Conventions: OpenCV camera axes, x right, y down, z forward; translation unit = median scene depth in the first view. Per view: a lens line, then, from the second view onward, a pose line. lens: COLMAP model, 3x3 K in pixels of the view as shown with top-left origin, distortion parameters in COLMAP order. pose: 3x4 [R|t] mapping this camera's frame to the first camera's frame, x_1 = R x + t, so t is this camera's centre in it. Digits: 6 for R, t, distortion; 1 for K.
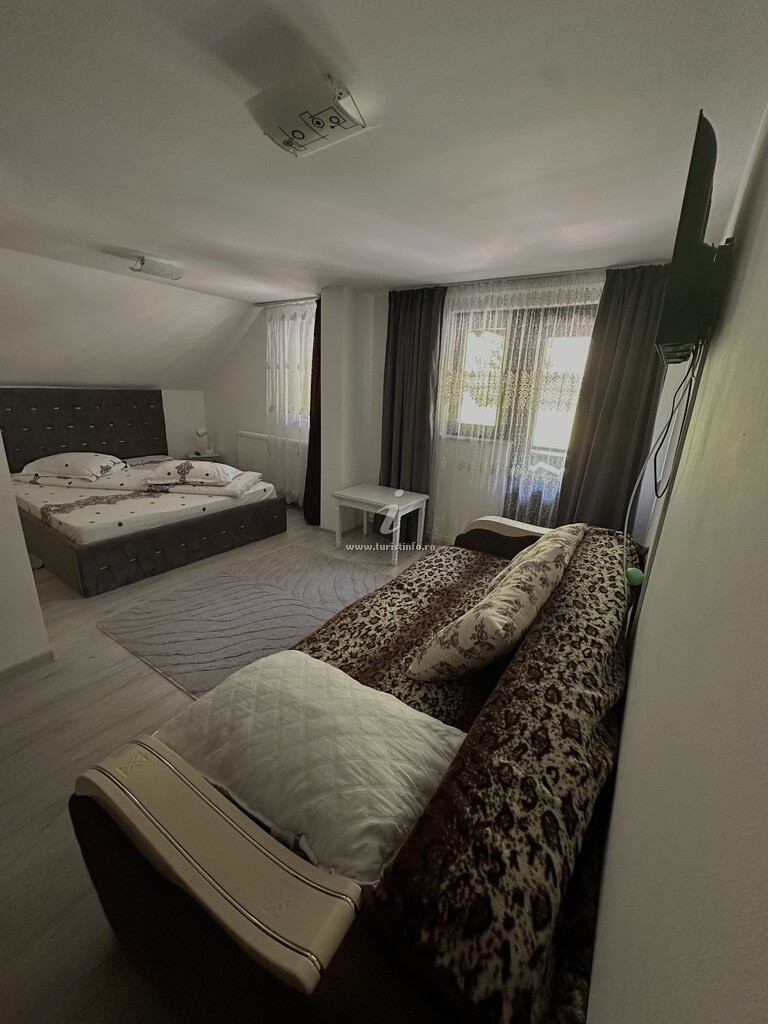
lens RADIAL K [[408.3, 0, 384.0], [0, 408.3, 512.0], [0, 0, 1]] dist [-0.000016, -0.000036]
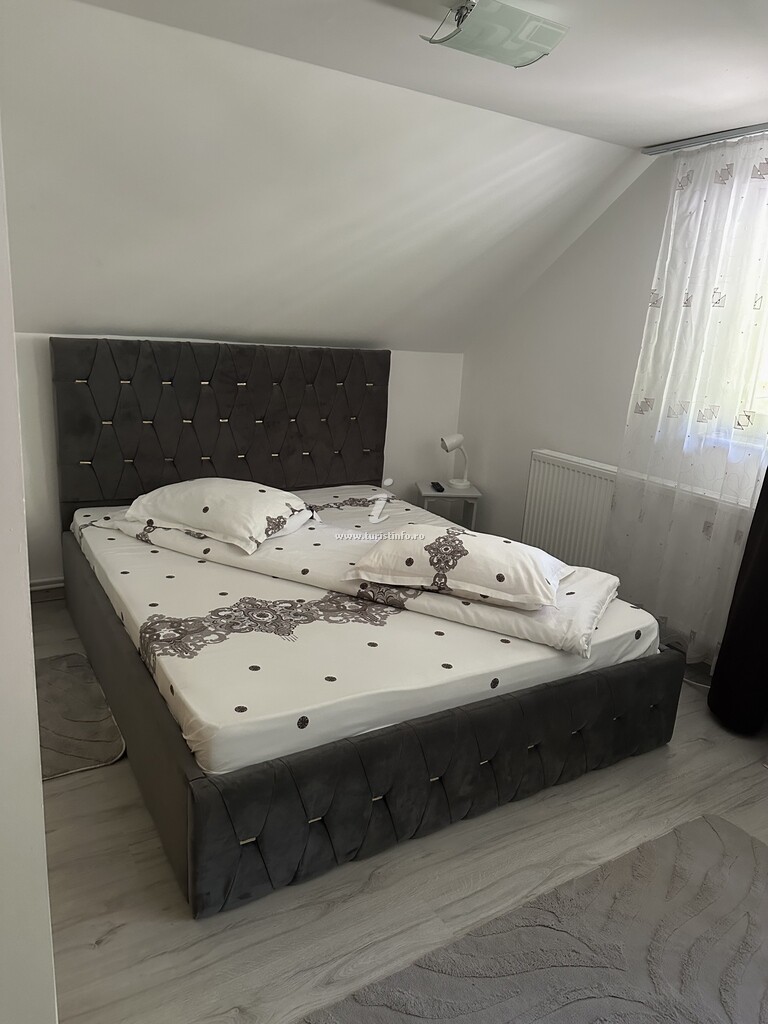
lens RADIAL K [[709.5, 0, 384.0], [0, 709.5, 512.0], [0, 0, 1]] dist [0.119410, -0.163276]
pose [[0.914064, 0.118706, -0.387809, -0.279935], [-0.141701, 0.989420, -0.031132, -0.116660], [0.380011, 0.083409, 0.921214, 0.332737]]
